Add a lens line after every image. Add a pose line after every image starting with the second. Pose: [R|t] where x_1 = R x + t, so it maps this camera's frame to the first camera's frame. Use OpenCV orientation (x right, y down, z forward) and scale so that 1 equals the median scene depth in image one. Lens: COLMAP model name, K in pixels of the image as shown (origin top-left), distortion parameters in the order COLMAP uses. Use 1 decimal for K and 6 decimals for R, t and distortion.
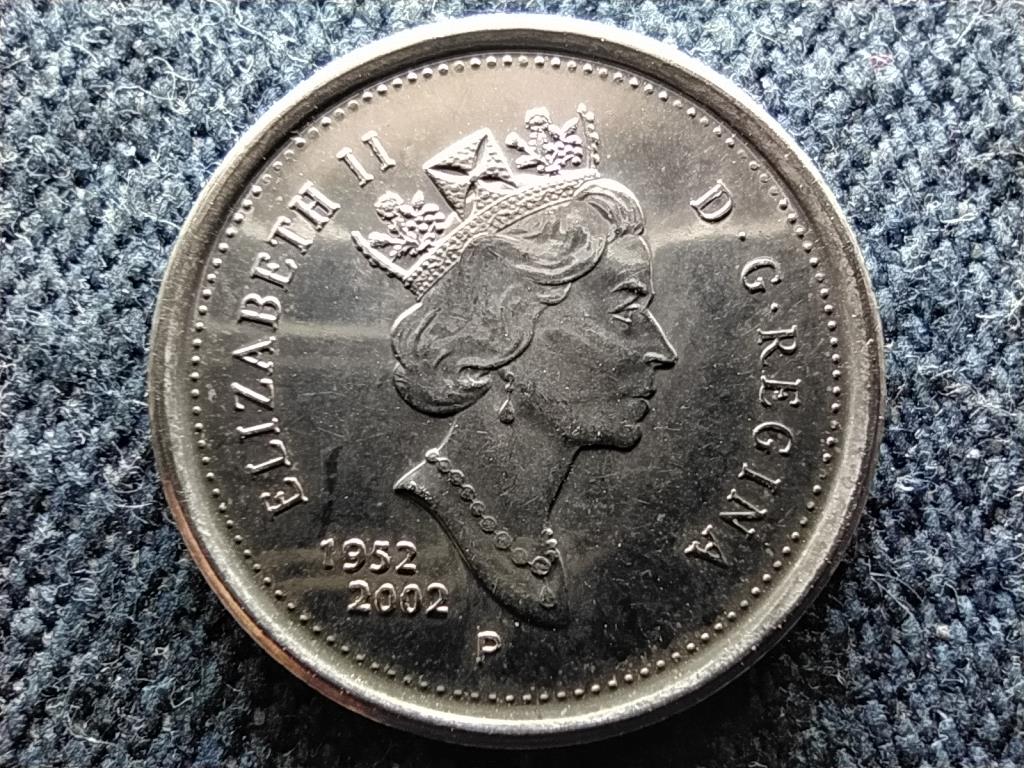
lens RADIAL K [[751.7, 0, 517.5], [0, 751.7, 401.2], [0, 0, 1]] dist [0.024091, -0.046383]
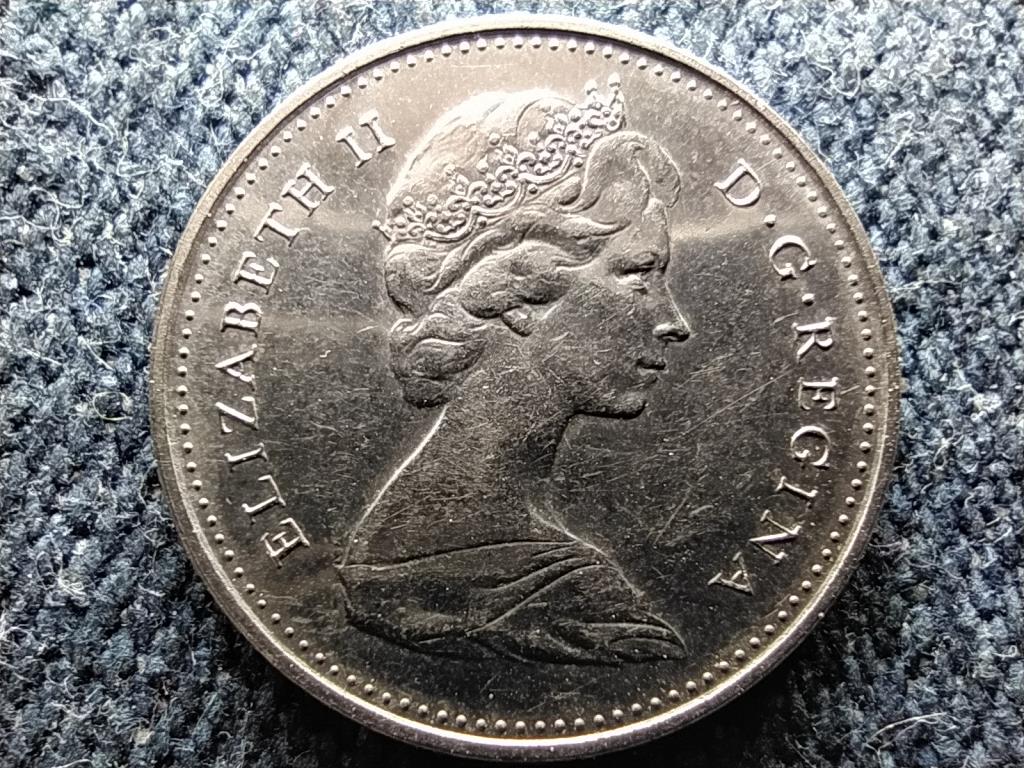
lens RADIAL K [[751.7, 0, 514.7], [0, 751.7, 391.5], [0, 0, 1]] dist [0.024091, -0.046383]
pose [[0.999998, -0.001795, 0.000925, 0.117739], [0.001788, 0.999972, 0.007261, -0.199405], [-0.000938, -0.007259, 0.999973, 0.046948]]
